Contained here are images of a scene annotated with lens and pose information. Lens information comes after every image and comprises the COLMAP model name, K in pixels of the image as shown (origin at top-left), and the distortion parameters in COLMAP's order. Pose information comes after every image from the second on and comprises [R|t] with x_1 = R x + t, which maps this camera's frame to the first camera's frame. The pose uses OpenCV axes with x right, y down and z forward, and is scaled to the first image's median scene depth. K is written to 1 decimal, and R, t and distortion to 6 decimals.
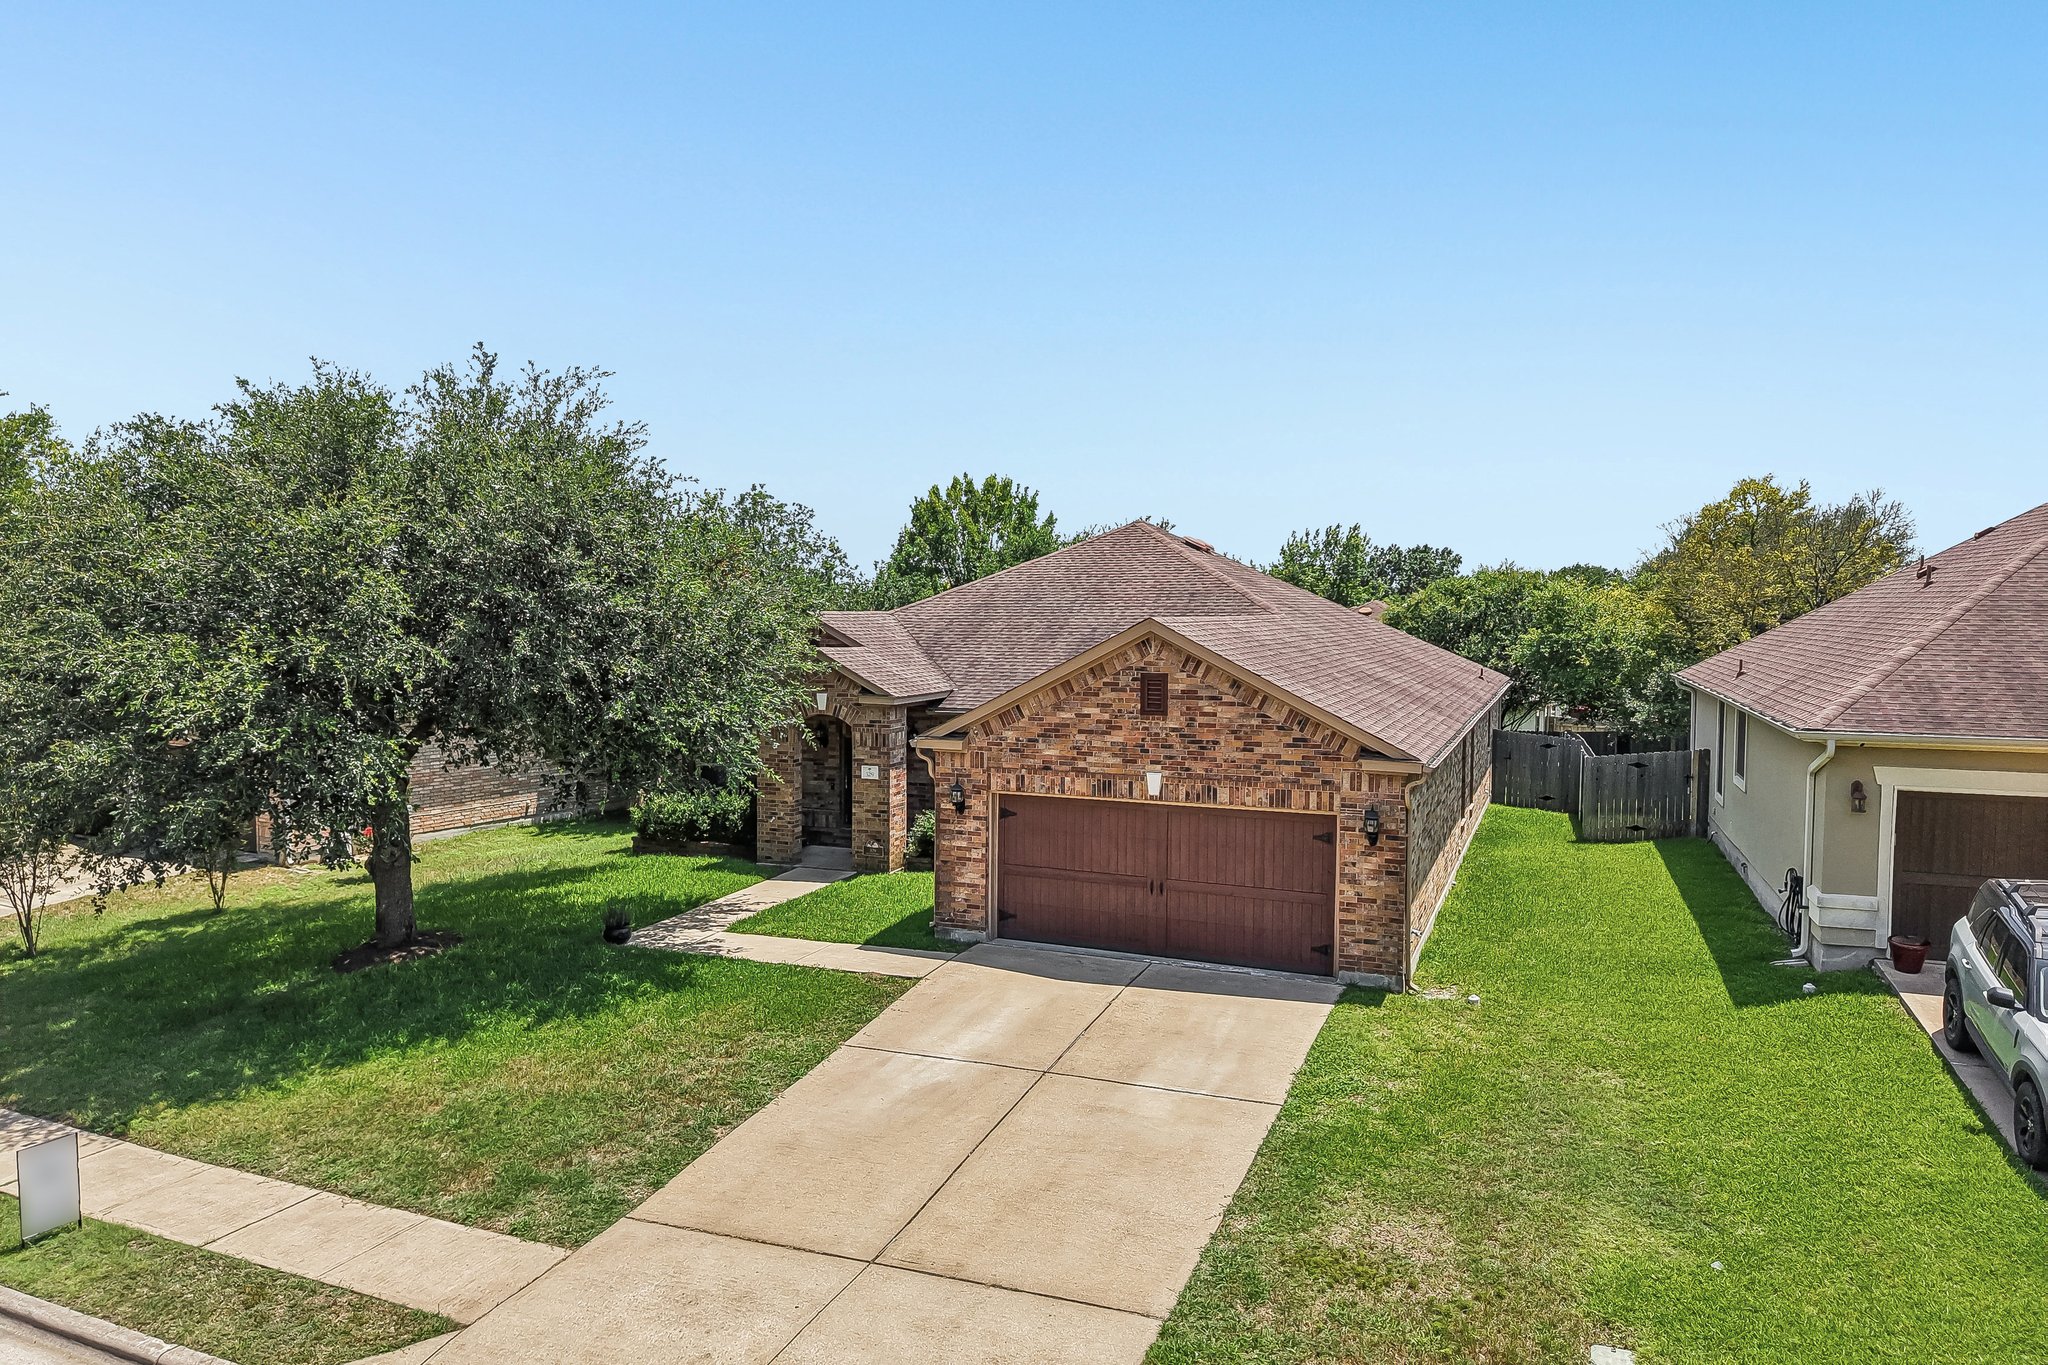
lens RADIAL K [[1370.5, 0, 1024.0], [0, 1370.5, 682.5], [0, 0, 1]] dist [0.006404, -0.000124]
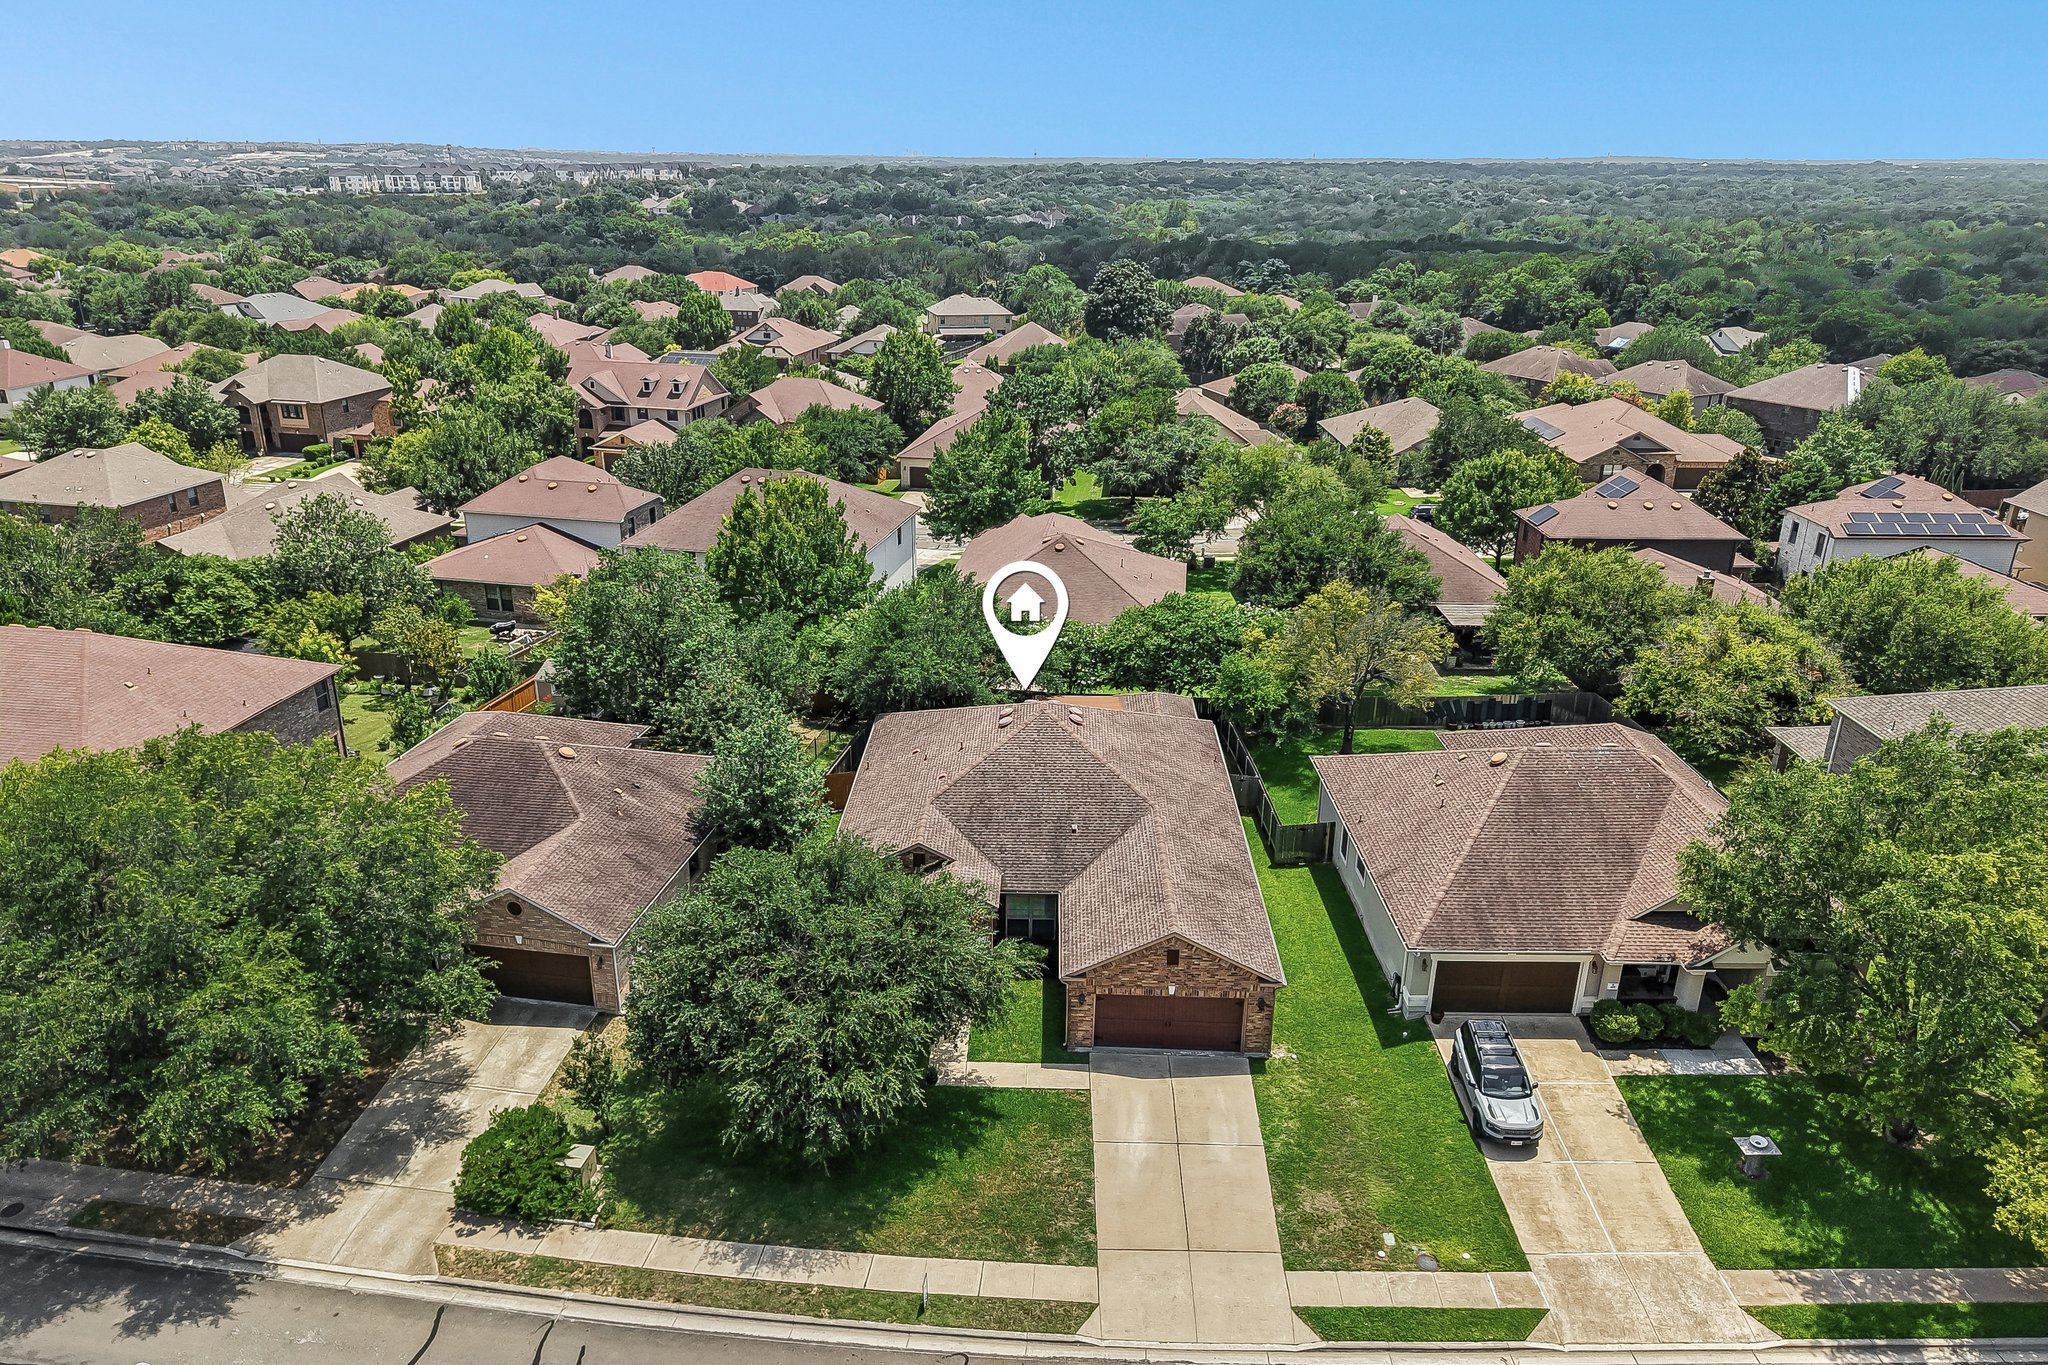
lens RADIAL K [[1370.5, 0, 1024.0], [0, 1370.5, 682.5], [0, 0, 1]] dist [0.006404, -0.000124]
pose [[0.934939, -0.116810, 0.335030, -0.995610], [0.006510, 0.949742, 0.312966, -1.335852], [-0.354749, -0.290423, 0.888711, -0.980185]]
